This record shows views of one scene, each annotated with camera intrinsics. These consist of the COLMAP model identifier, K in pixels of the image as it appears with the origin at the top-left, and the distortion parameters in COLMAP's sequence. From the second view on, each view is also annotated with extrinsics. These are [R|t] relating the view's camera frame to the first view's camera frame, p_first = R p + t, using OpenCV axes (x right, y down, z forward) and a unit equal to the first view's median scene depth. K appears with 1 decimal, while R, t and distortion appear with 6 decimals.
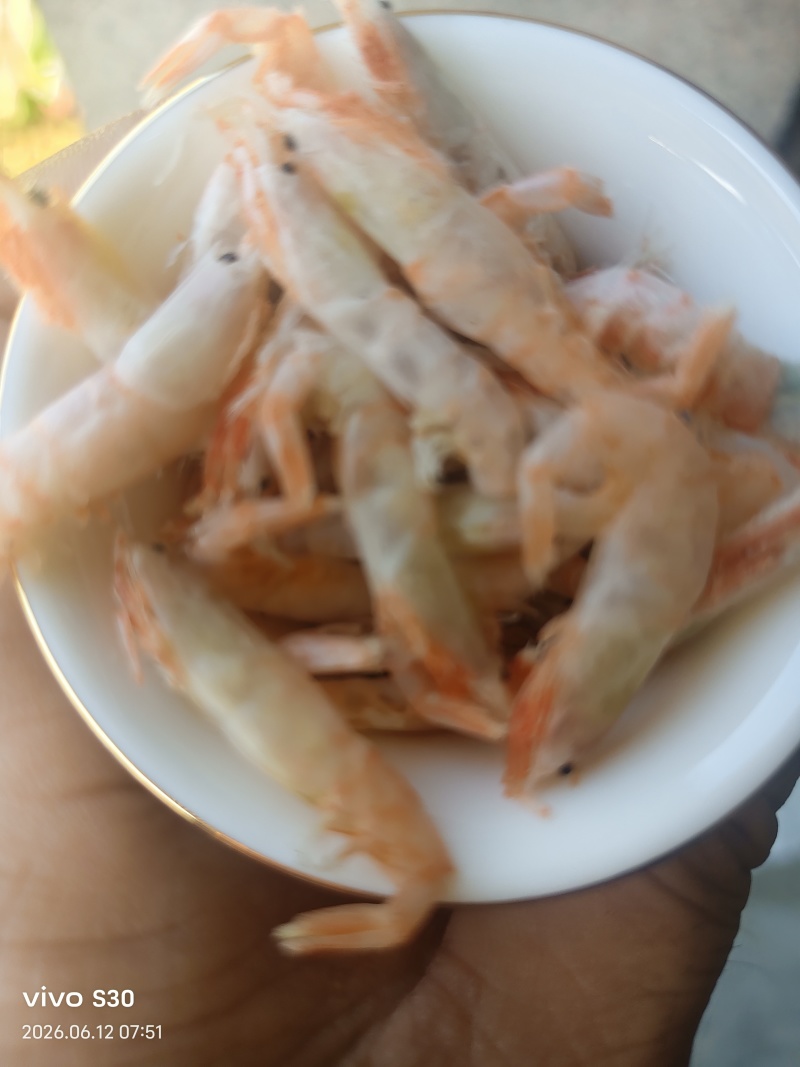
lens RADIAL K [[842.0, 0, 400.0], [0, 842.0, 533.5], [0, 0, 1]] dist [-0.000411, -0.187622]
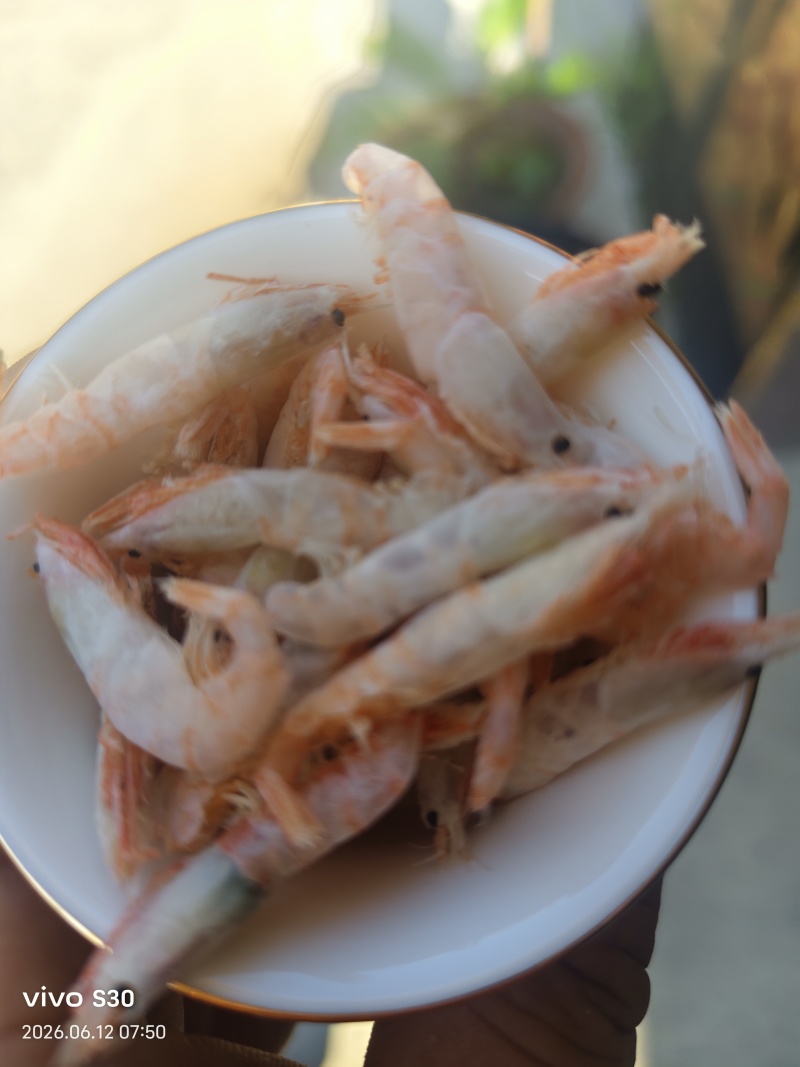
lens RADIAL K [[842.0, 0, 400.0], [0, 842.0, 533.5], [0, 0, 1]] dist [-0.000411, -0.187622]
pose [[-0.368293, 0.916255, -0.157602, 0.148823], [-0.914090, -0.325921, 0.241280, -0.444110], [0.169708, 0.232924, 0.957573, -0.045205]]
